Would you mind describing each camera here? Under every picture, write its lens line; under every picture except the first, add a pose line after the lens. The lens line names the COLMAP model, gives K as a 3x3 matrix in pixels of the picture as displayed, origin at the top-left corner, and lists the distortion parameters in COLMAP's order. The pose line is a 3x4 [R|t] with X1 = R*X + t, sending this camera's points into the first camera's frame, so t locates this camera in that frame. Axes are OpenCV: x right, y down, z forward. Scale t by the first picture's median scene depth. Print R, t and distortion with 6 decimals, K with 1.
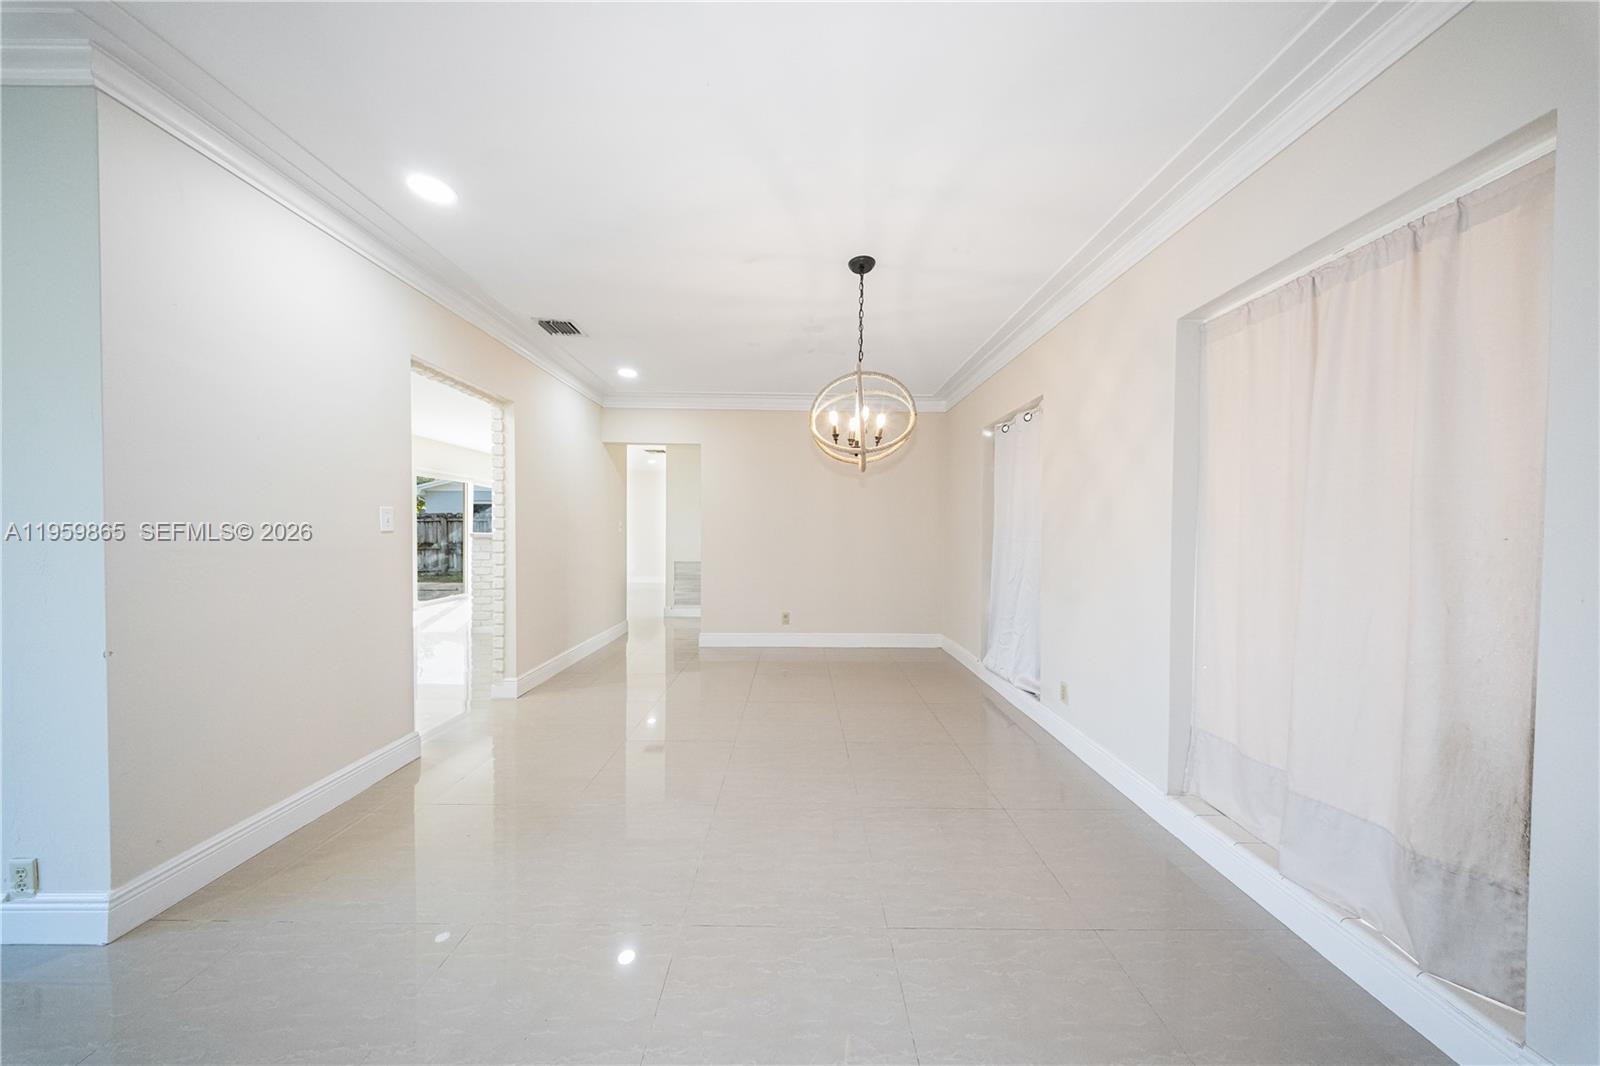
lens RADIAL K [[475.5, 0, 796.1], [0, 475.5, 541.1], [0, 0, 1]] dist [0.000545, -0.000097]
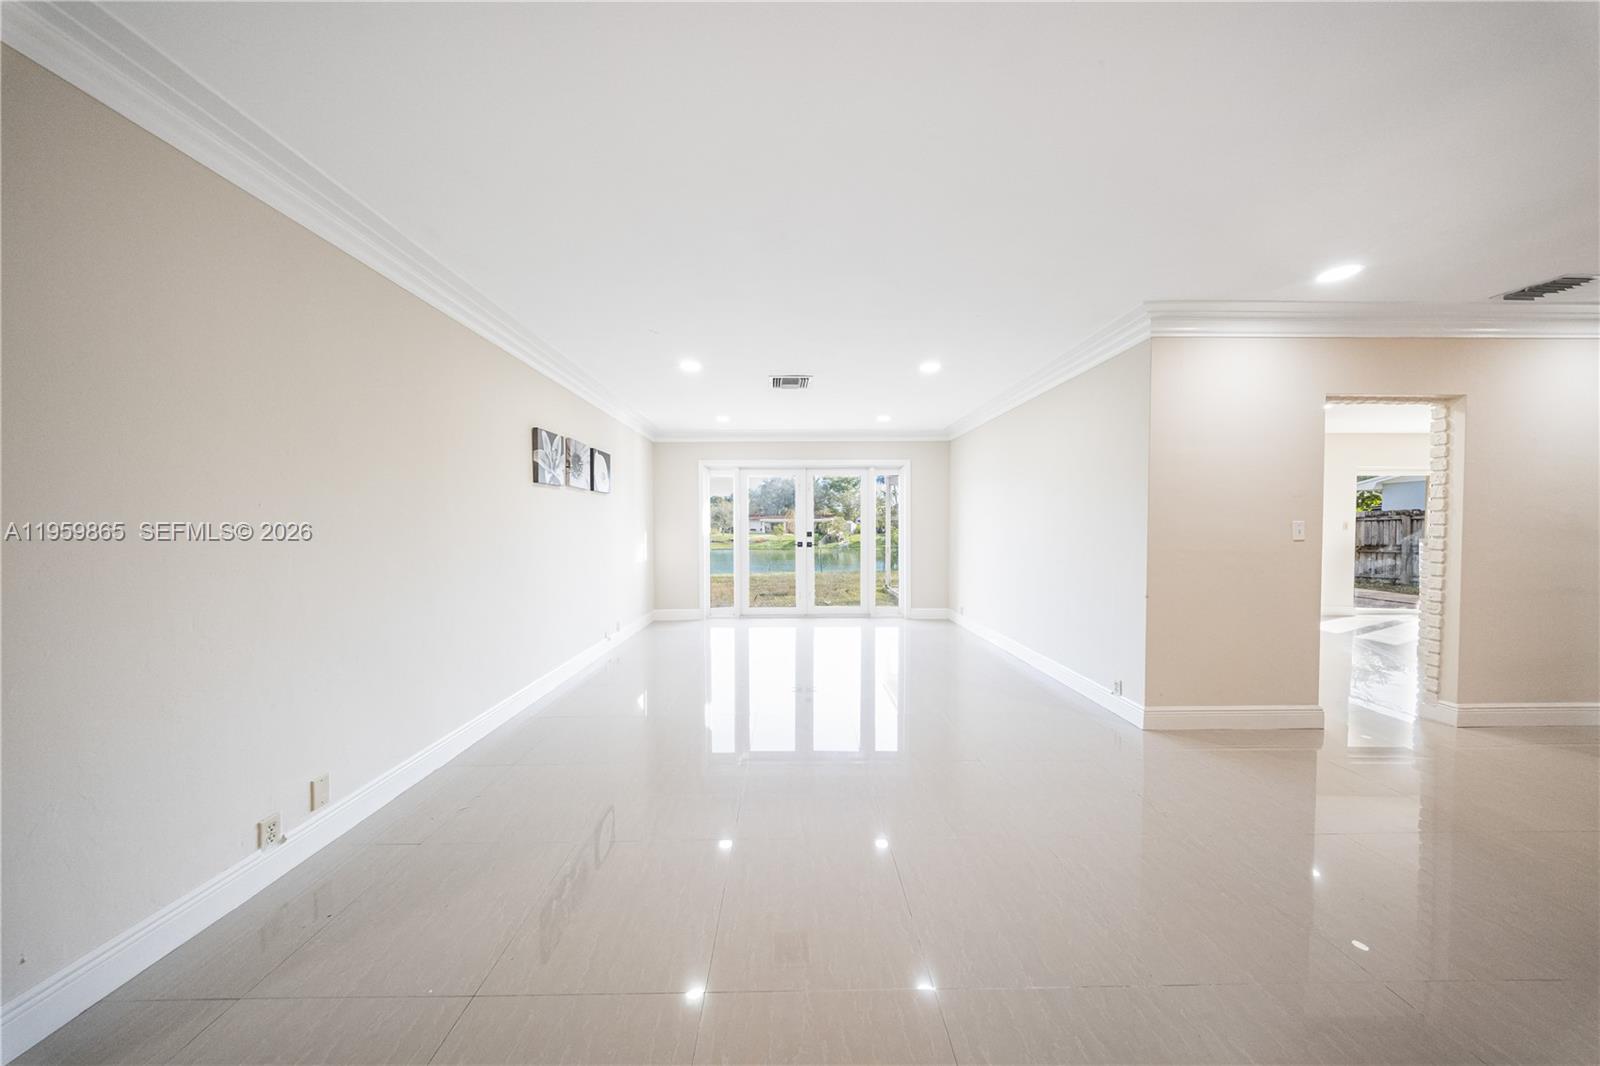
lens RADIAL K [[467.5, 0, 801.8], [0, 467.5, 536.1], [0, 0, 1]] dist [0.000365, -0.000067]
pose [[0.014325, 0.014513, -0.999792, 0.265203], [-0.020798, 0.999683, 0.014213, -0.014547], [0.999681, 0.020590, 0.014622, -0.247440]]
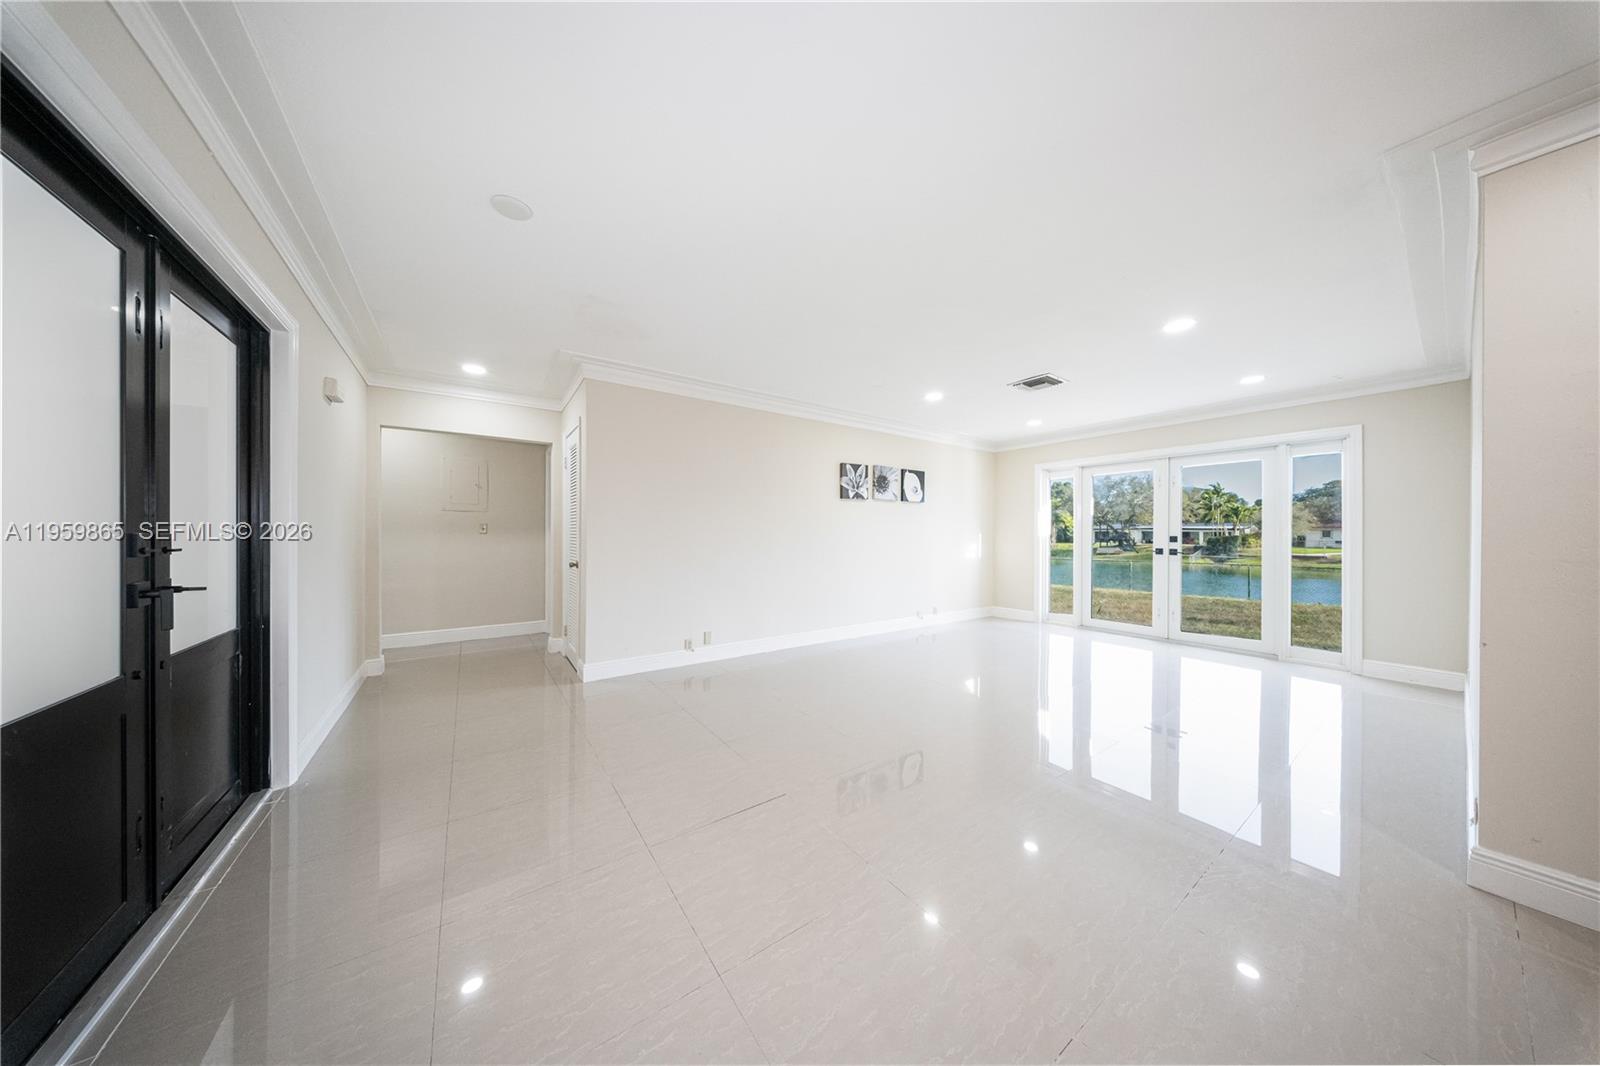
lens RADIAL K [[467.5, 0, 801.8], [0, 467.5, 536.1], [0, 0, 1]] dist [0.000365, -0.000067]
pose [[-0.818712, -0.007798, -0.574152, 0.243888], [-0.023941, 0.999502, 0.020565, -0.008337], [0.573705, 0.030583, -0.818491, 0.396995]]
